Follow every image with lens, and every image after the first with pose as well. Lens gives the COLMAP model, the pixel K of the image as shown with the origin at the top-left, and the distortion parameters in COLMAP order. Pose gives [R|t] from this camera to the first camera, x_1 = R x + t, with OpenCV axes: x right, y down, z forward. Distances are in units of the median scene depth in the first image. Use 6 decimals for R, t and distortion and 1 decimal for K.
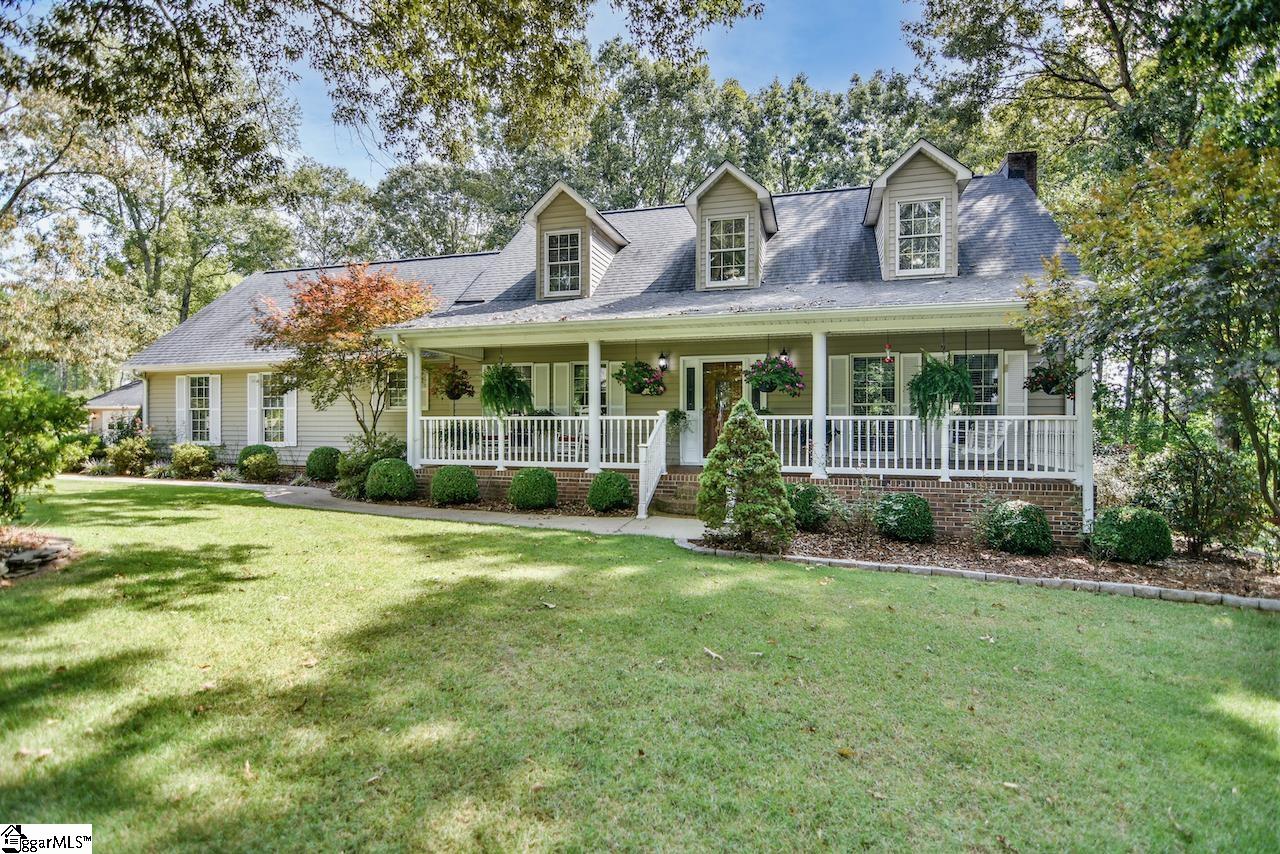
lens RADIAL K [[624.5, 0, 640.0], [0, 624.5, 427.0], [0, 0, 1]] dist [-0.005146, -0.011377]
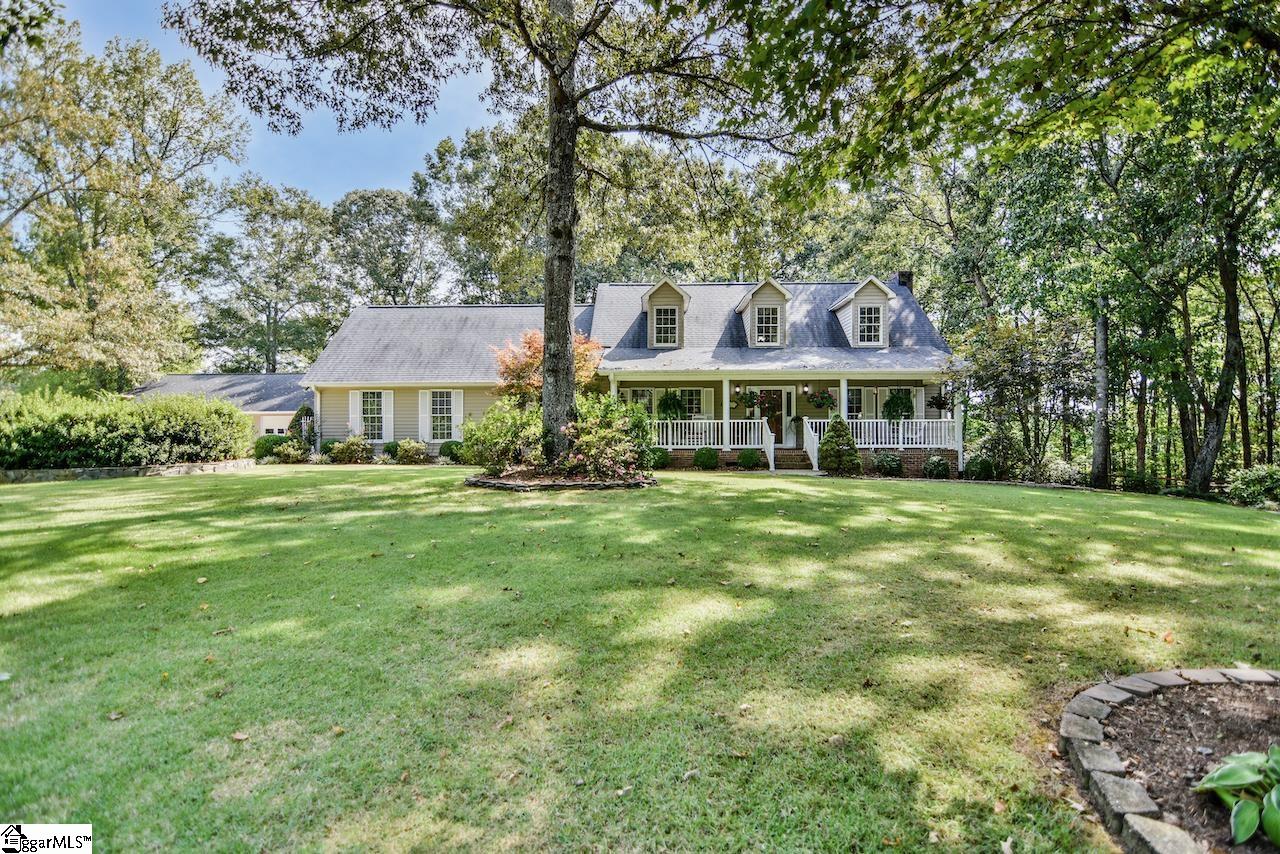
lens RADIAL K [[624.5, 0, 640.0], [0, 624.5, 427.0], [0, 0, 1]] dist [-0.005146, -0.011377]
pose [[0.966784, -0.004868, 0.255548, -0.806284], [0.006292, 0.999969, -0.004753, 0.009879], [-0.255517, 0.006203, 0.966785, -0.739076]]
